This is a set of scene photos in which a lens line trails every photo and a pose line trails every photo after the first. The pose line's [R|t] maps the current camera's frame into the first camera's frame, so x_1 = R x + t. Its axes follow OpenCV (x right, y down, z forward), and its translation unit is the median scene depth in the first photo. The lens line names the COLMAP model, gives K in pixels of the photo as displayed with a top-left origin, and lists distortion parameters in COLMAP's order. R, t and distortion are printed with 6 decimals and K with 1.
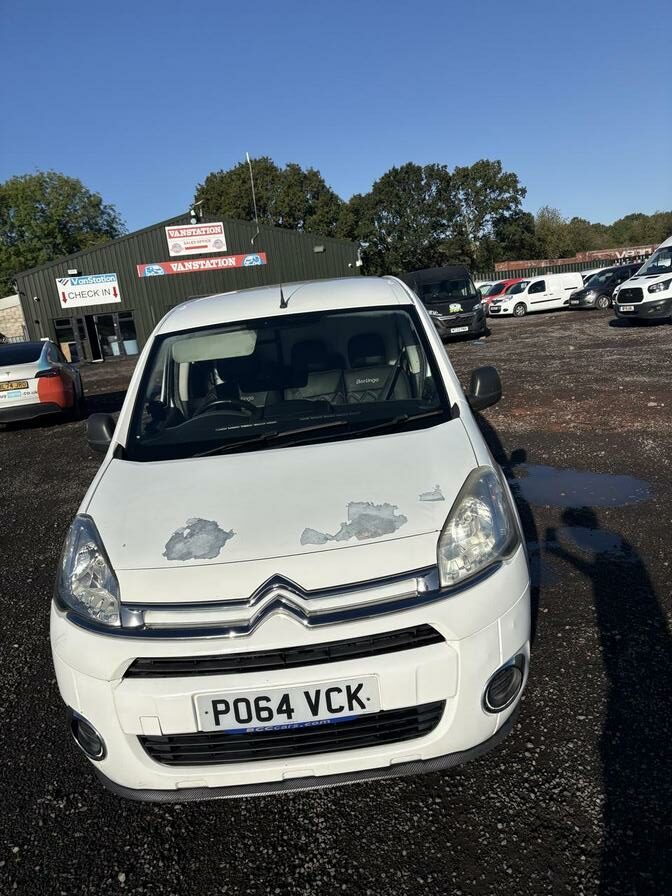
lens RADIAL K [[674.2, 0, 347.1], [0, 674.2, 448.7], [0, 0, 1]] dist [-0.006184, 0.039815]
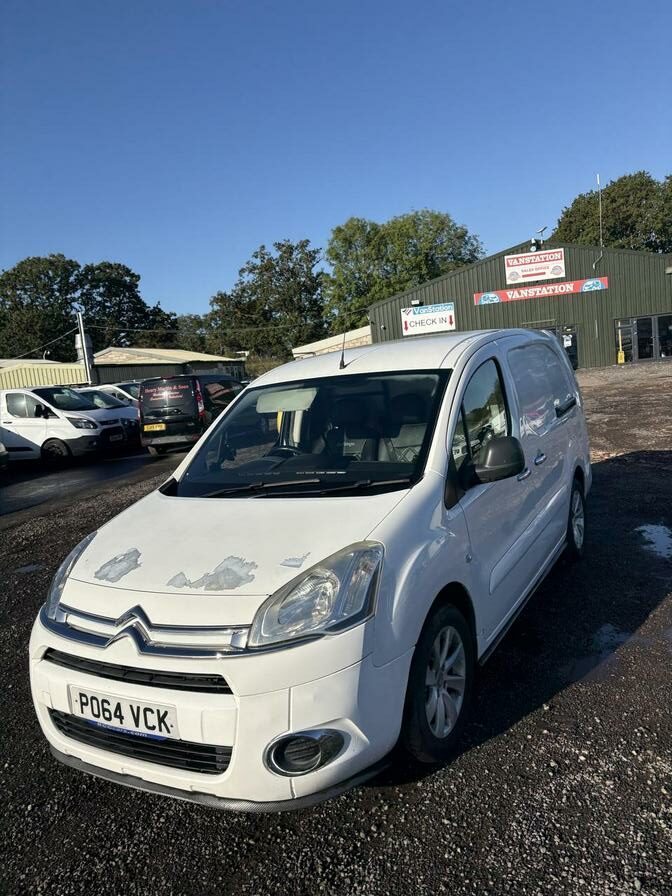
lens RADIAL K [[674.2, 0, 347.1], [0, 674.2, 448.7], [0, 0, 1]] dist [-0.006184, 0.039815]
pose [[0.868851, 0.083424, -0.487994, 0.391872], [-0.099203, 0.995046, -0.006521, -0.062271], [0.485033, 0.054077, 0.872822, 0.045459]]
